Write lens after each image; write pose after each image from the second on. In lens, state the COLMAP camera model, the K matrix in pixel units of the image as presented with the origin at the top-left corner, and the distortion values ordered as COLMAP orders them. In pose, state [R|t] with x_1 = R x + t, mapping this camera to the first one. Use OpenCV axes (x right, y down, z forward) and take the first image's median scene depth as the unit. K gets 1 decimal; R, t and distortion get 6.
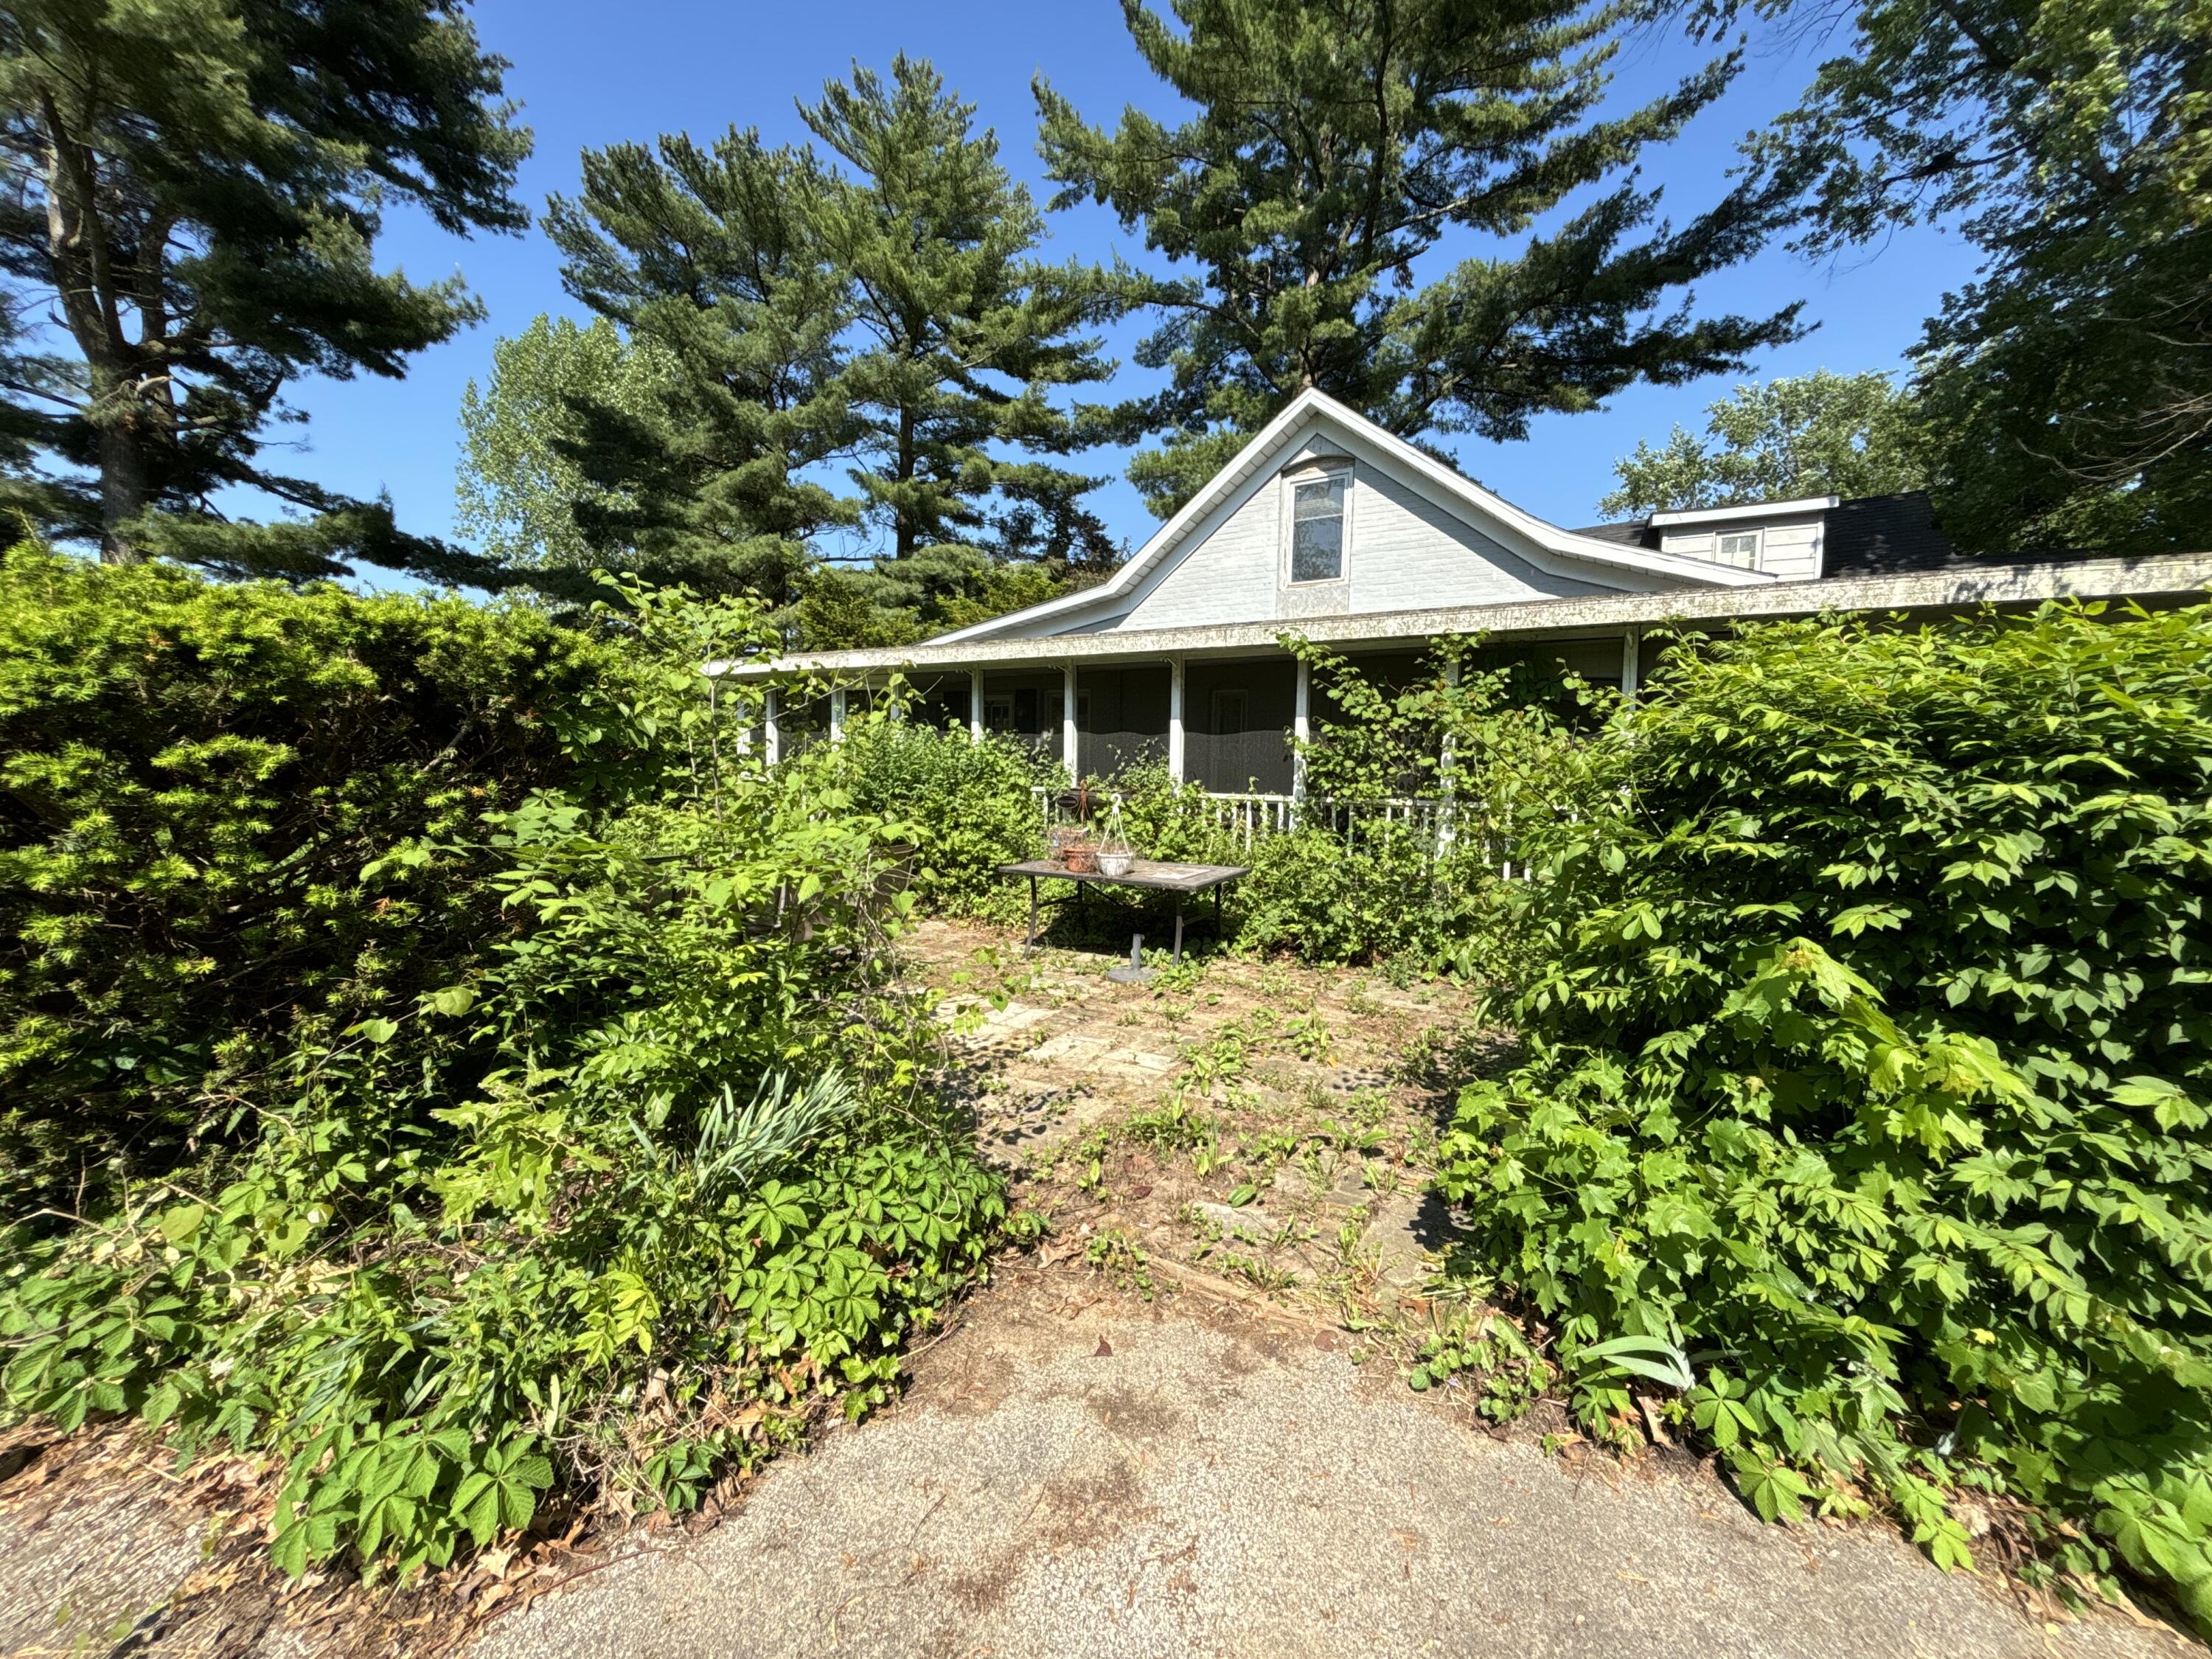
lens RADIAL K [[857.6, 0, 1106.0], [0, 857.6, 829.5], [0, 0, 1]] dist [-0.000577, 0.014695]
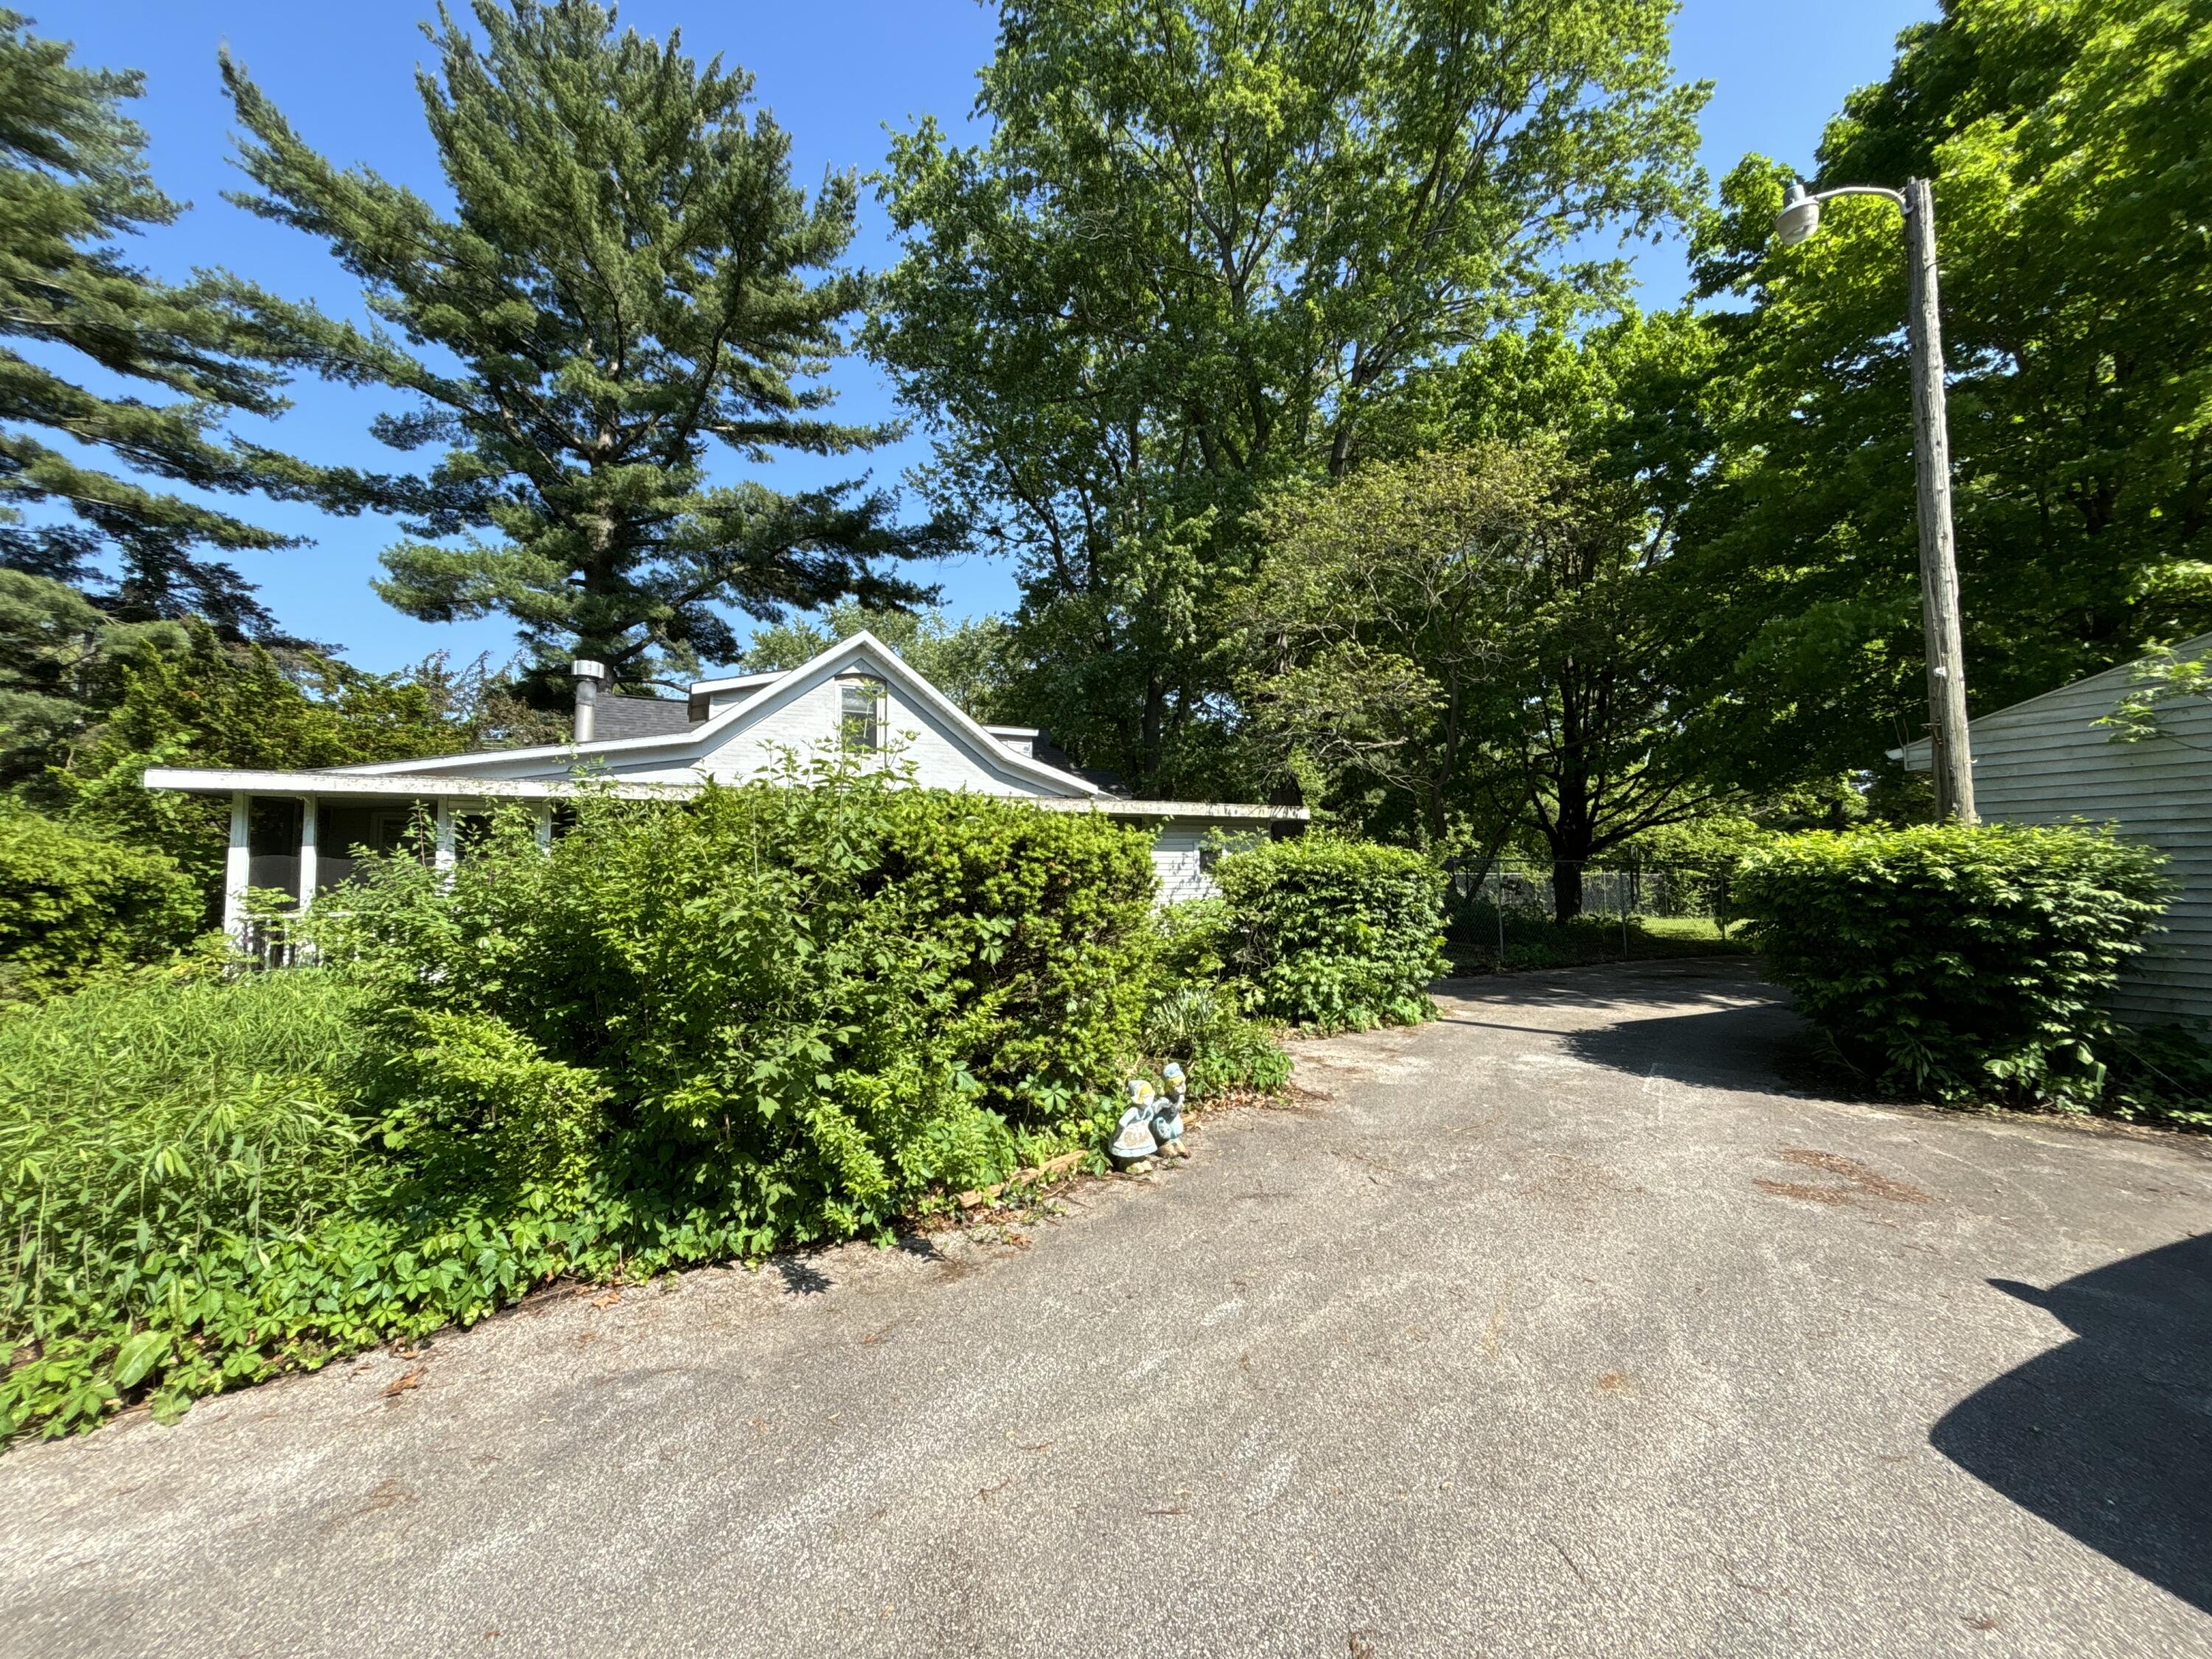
lens RADIAL K [[872.4, 0, 1101.3], [0, 872.4, 833.5], [0, 0, 1]] dist [-0.028928, 0.008509]
pose [[0.589011, 0.041198, 0.807074, -0.228562], [0.077659, 0.991192, -0.107273, 0.006293], [-0.804385, 0.125861, 0.580624, -0.044062]]
